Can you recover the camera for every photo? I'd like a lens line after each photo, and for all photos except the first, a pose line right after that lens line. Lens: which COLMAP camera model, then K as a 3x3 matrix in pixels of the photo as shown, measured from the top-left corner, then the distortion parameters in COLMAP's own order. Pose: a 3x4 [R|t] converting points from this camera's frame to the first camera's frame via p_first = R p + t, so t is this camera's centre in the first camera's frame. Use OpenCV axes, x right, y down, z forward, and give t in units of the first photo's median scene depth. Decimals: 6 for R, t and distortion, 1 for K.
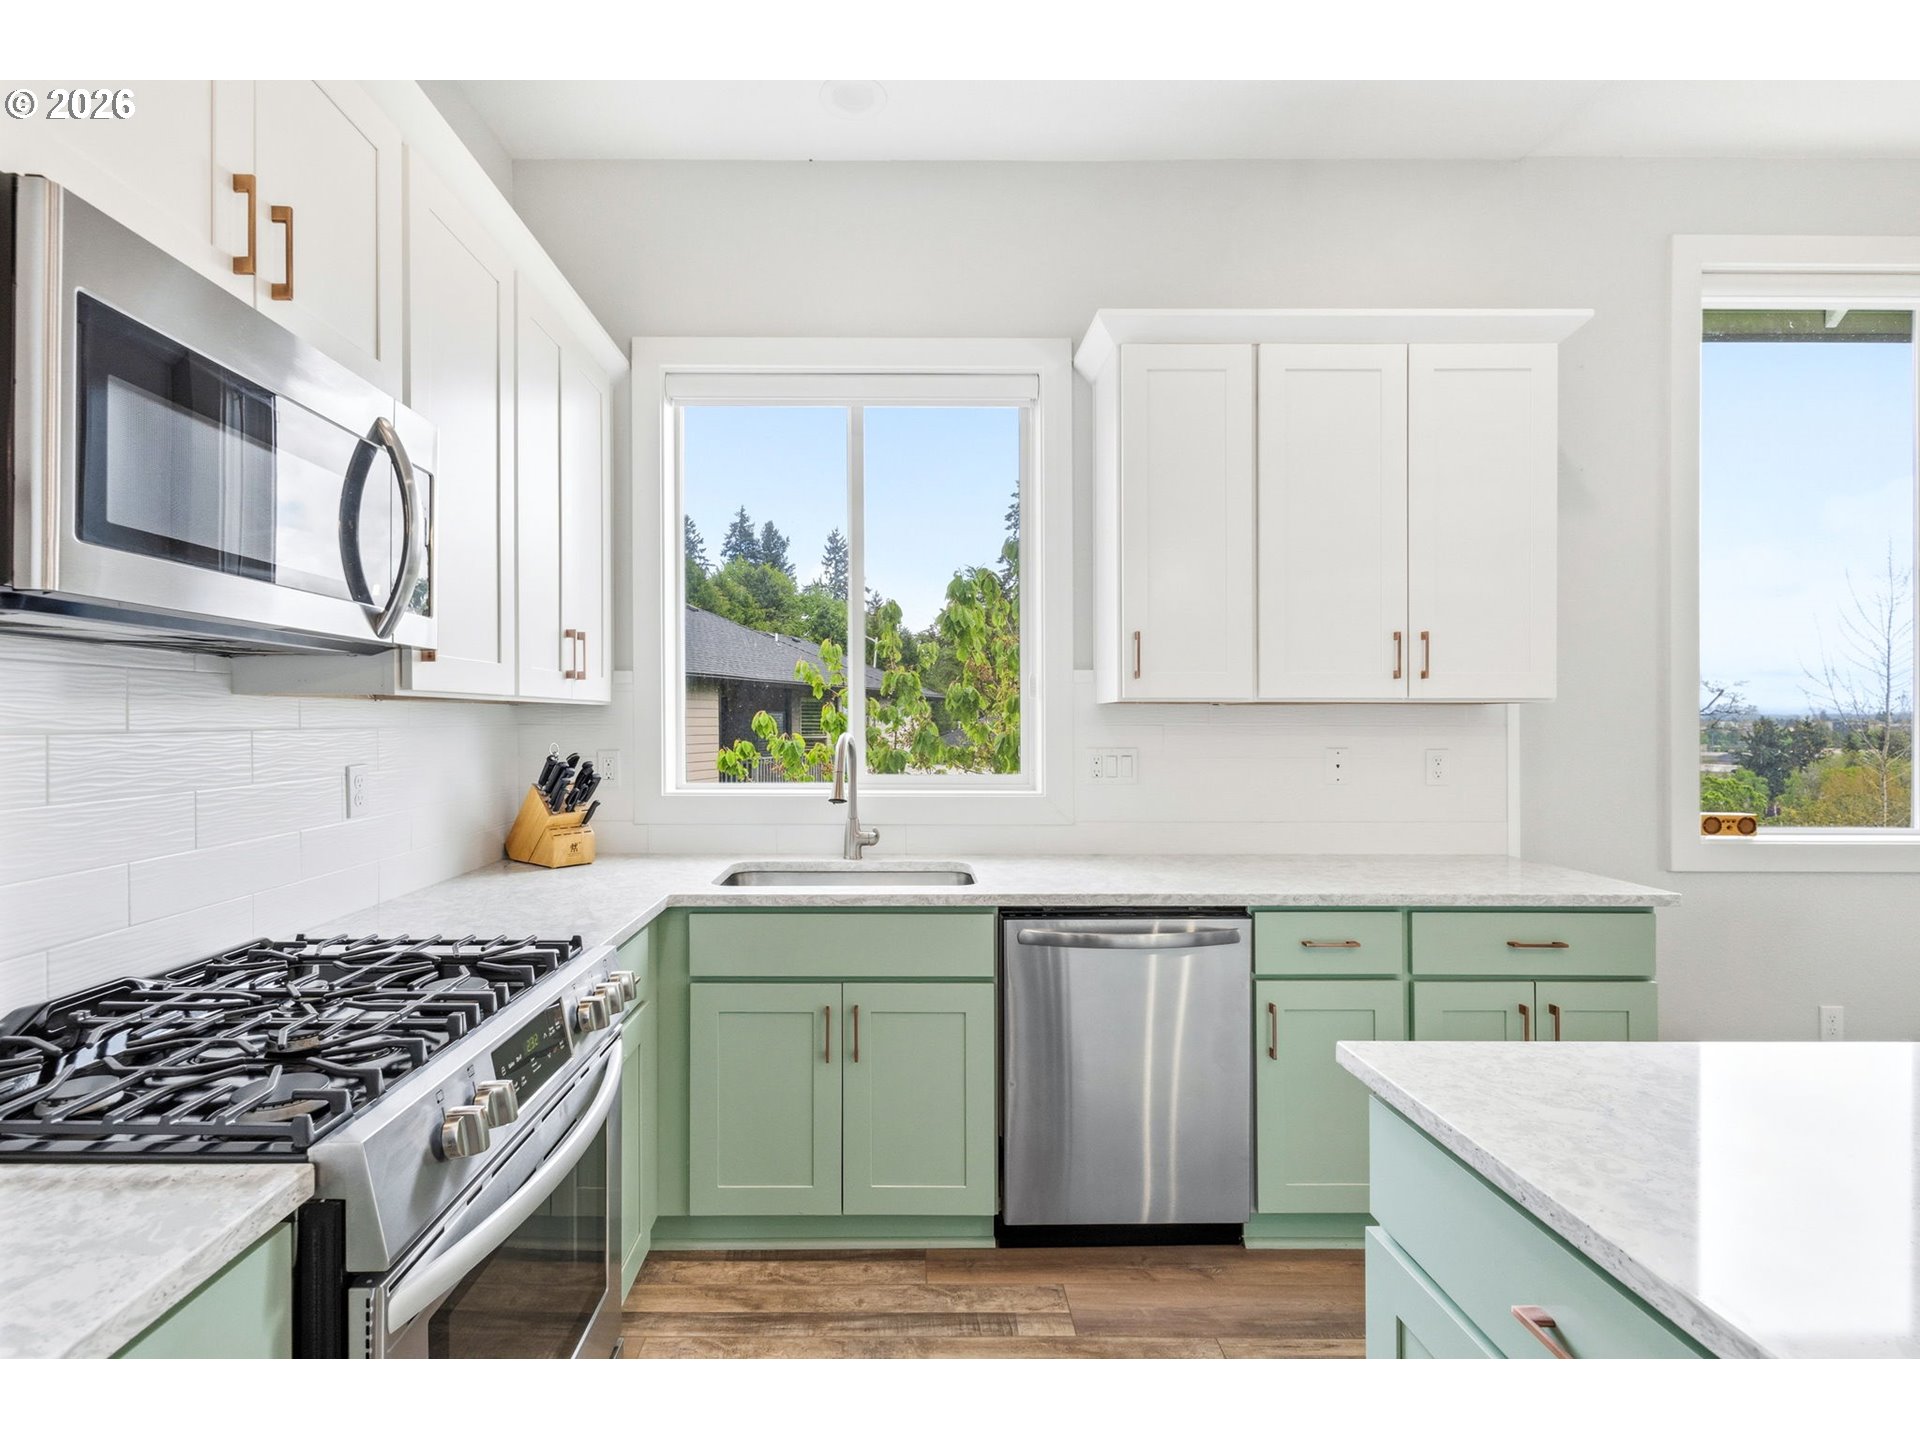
lens RADIAL K [[892.6, 0, 926.8], [0, 892.6, 726.8], [0, 0, 1]] dist [-0.001222, -0.000306]
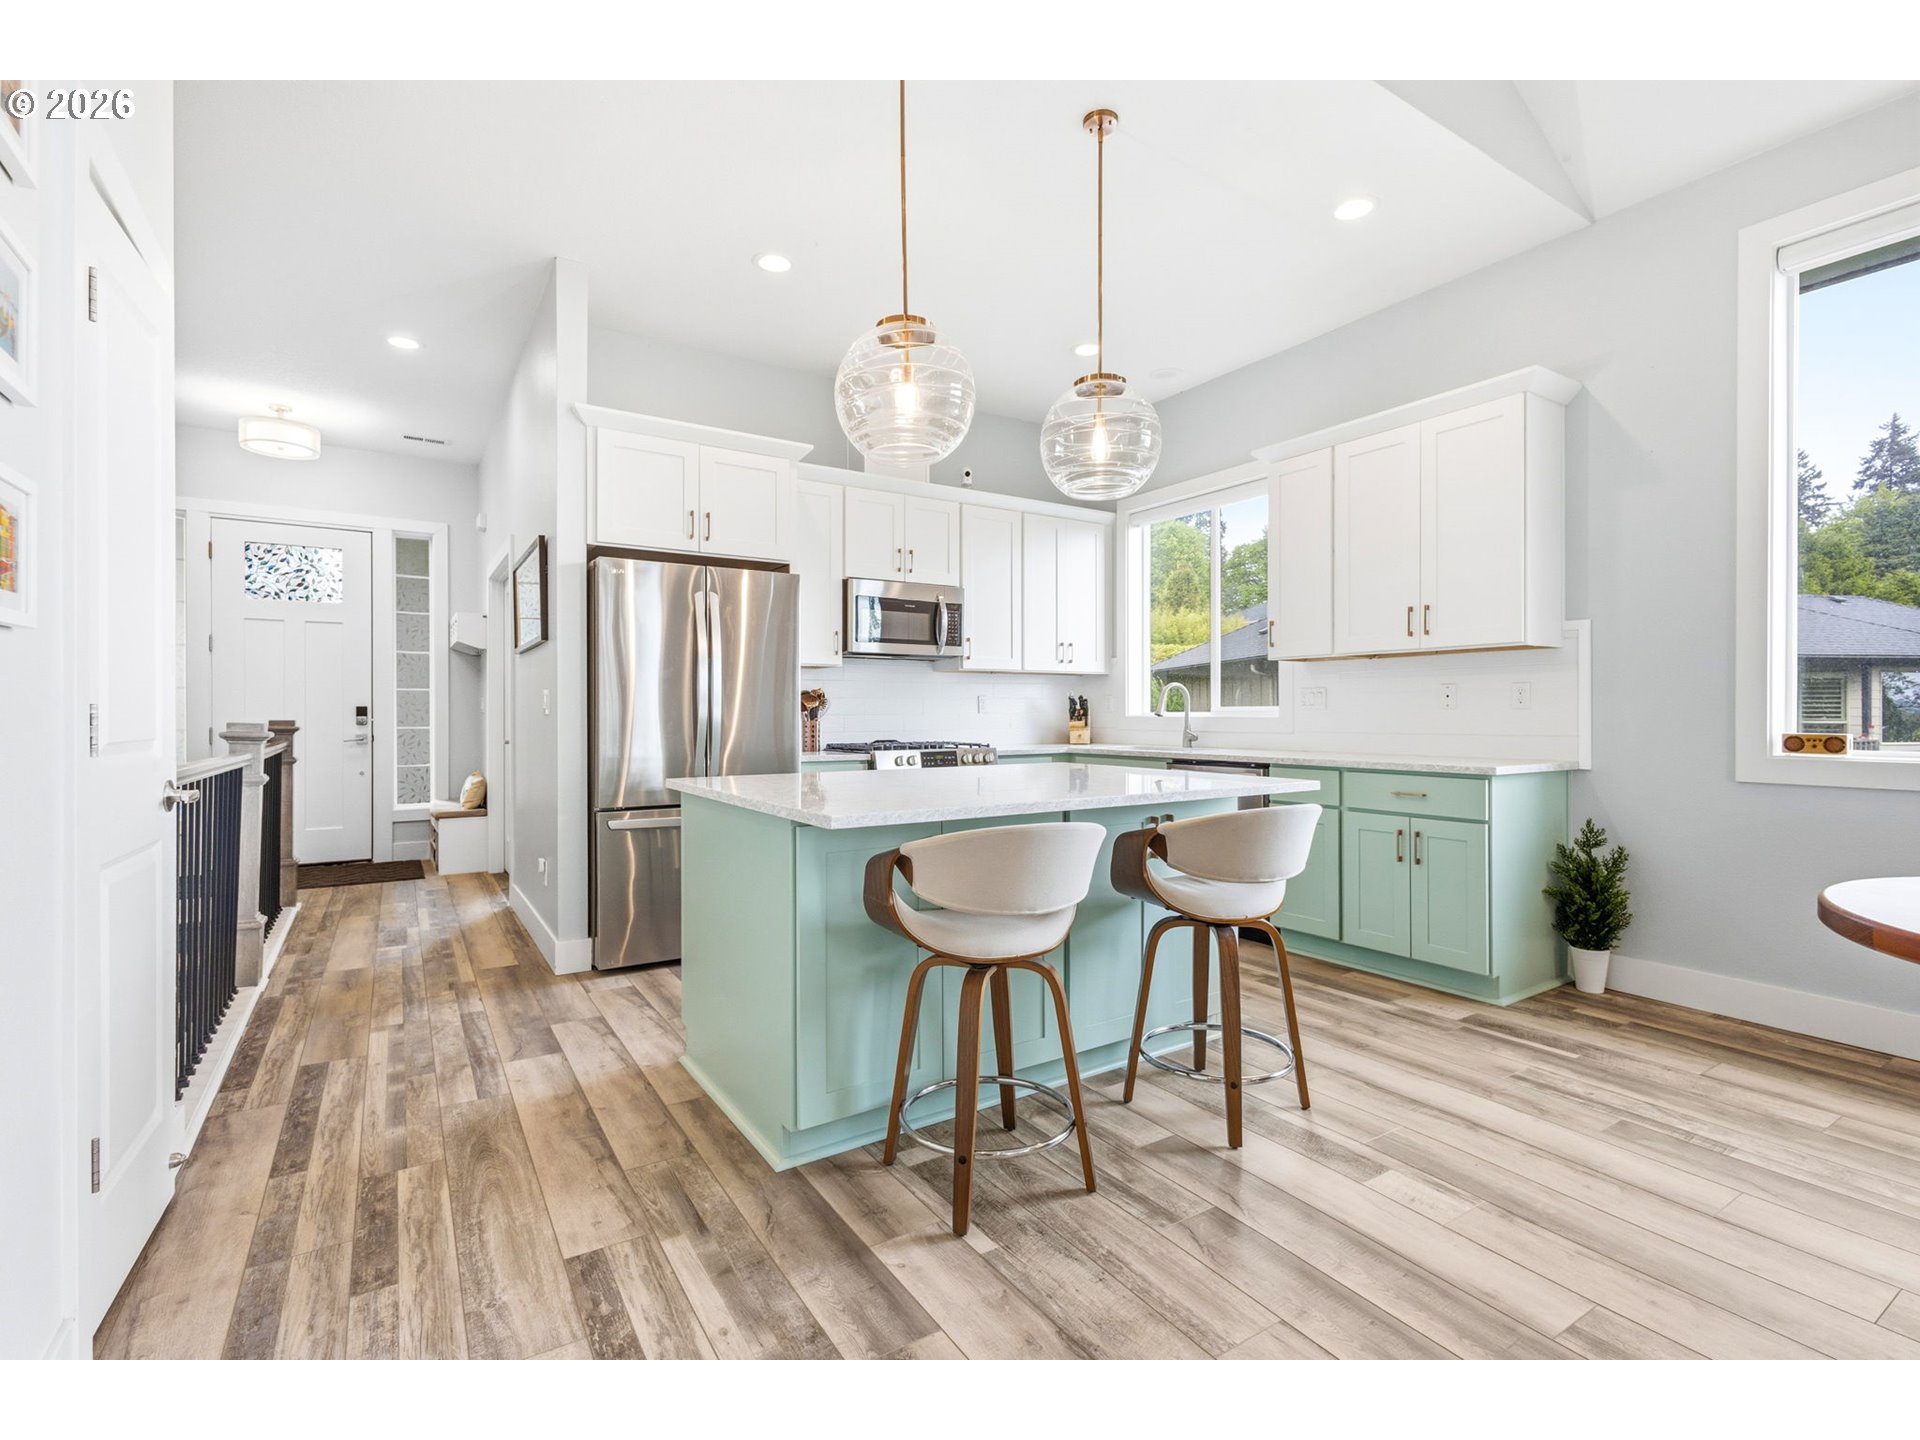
lens RADIAL K [[889.9, 0, 948.8], [0, 889.9, 715.0], [0, 0, 1]] dist [-0.000400, -0.001500]
pose [[0.530573, -0.003433, -0.847632, 1.618976], [-0.005780, 0.999954, -0.007668, 0.115234], [0.847619, 0.008968, 0.530529, -0.590071]]
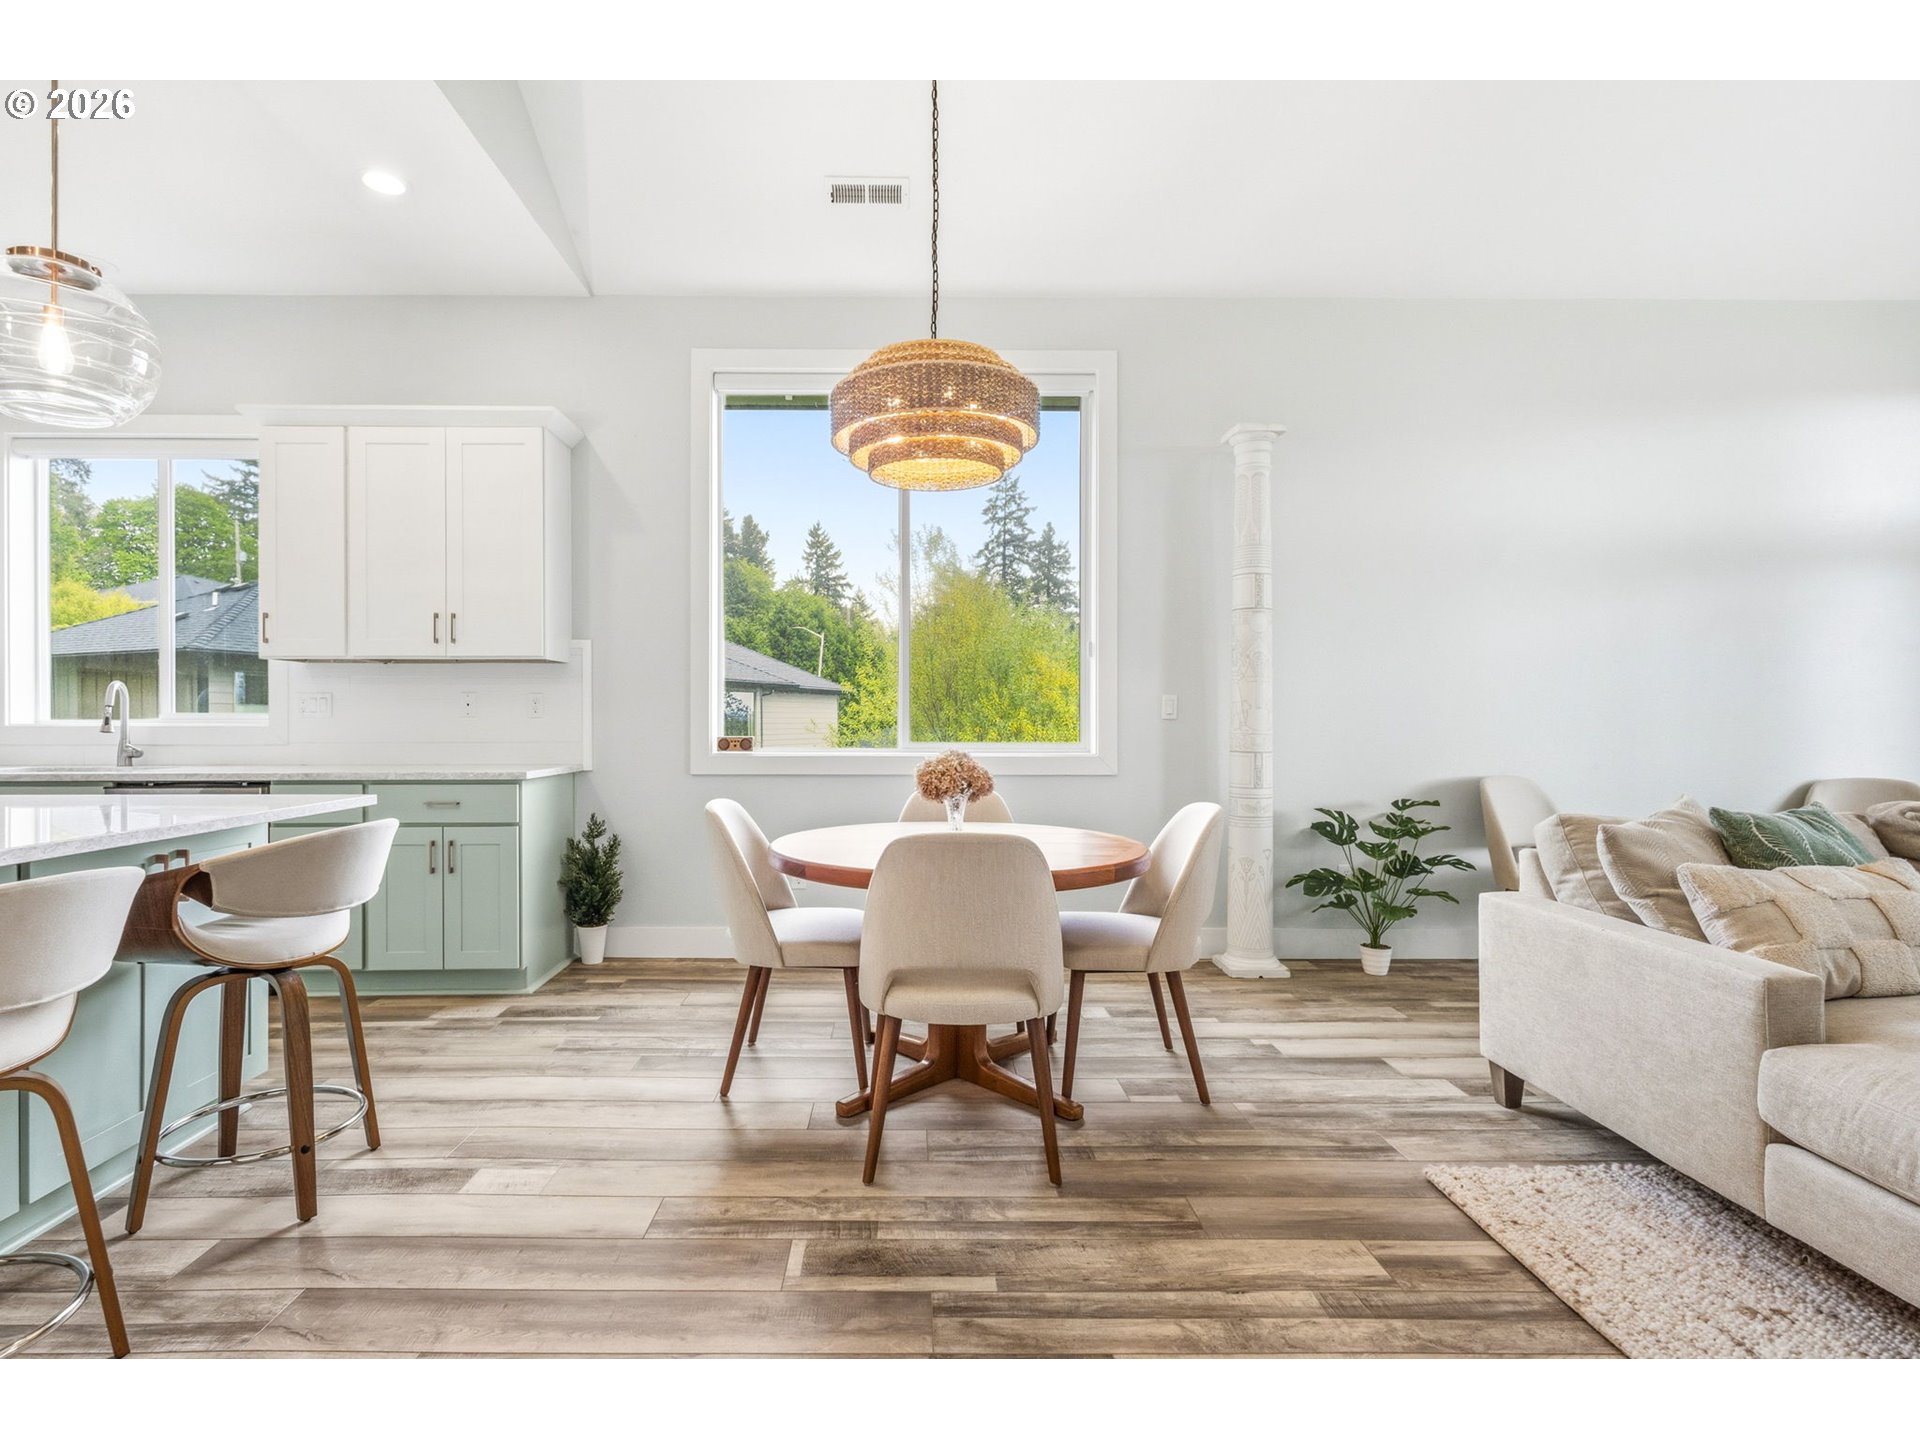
lens RADIAL K [[937.8, 0, 923.1], [0, 937.8, 723.1], [0, 0, 1]] dist [0.003598, -0.001417]
pose [[0.999893, -0.004924, 0.013778, 1.530913], [0.005033, 0.999956, -0.007891, 0.115228], [-0.013738, 0.007960, 0.999874, -0.719787]]
